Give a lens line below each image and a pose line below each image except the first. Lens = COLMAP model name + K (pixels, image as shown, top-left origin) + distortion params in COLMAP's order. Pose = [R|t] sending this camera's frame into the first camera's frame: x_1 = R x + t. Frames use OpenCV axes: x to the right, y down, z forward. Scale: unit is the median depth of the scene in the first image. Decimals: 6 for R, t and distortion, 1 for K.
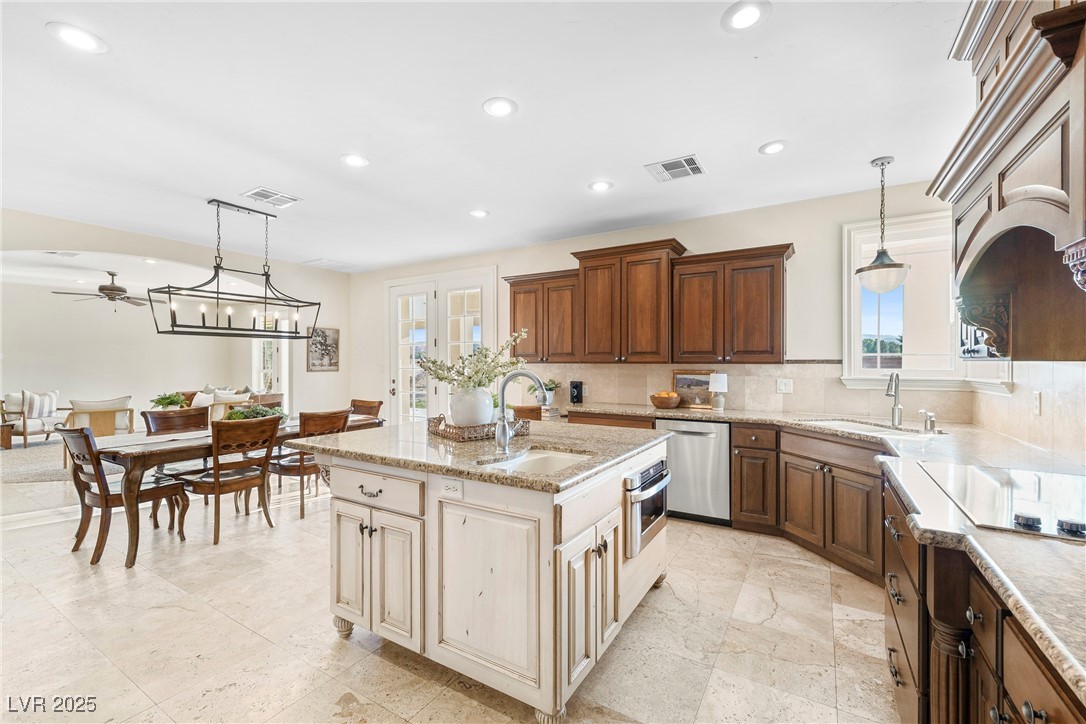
lens RADIAL K [[460.2, 0, 540.4], [0, 460.2, 361.3], [0, 0, 1]] dist [0.007081, -0.000173]
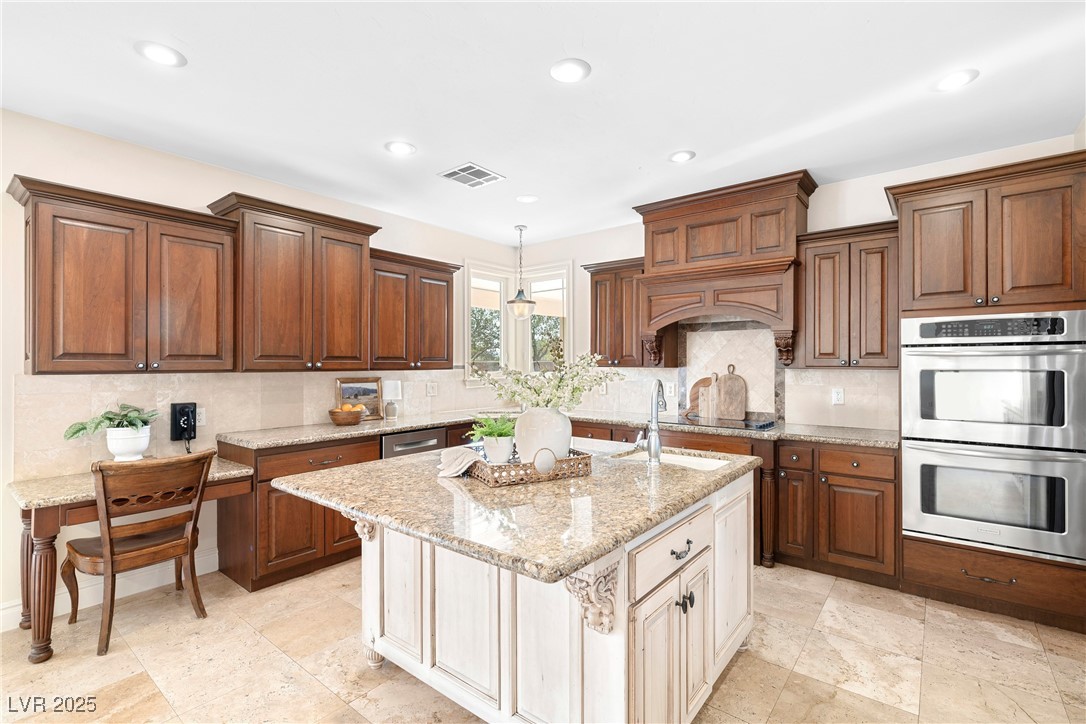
lens RADIAL K [[494.4, 0, 541.4], [0, 494.4, 362.9], [0, 0, 1]] dist [-0.000624, -0.000039]
pose [[0.124611, 0.004432, 0.992196, -0.548891], [0.004057, 0.999979, -0.004976, -0.003312], [-0.992197, 0.004645, 0.124590, 0.529524]]
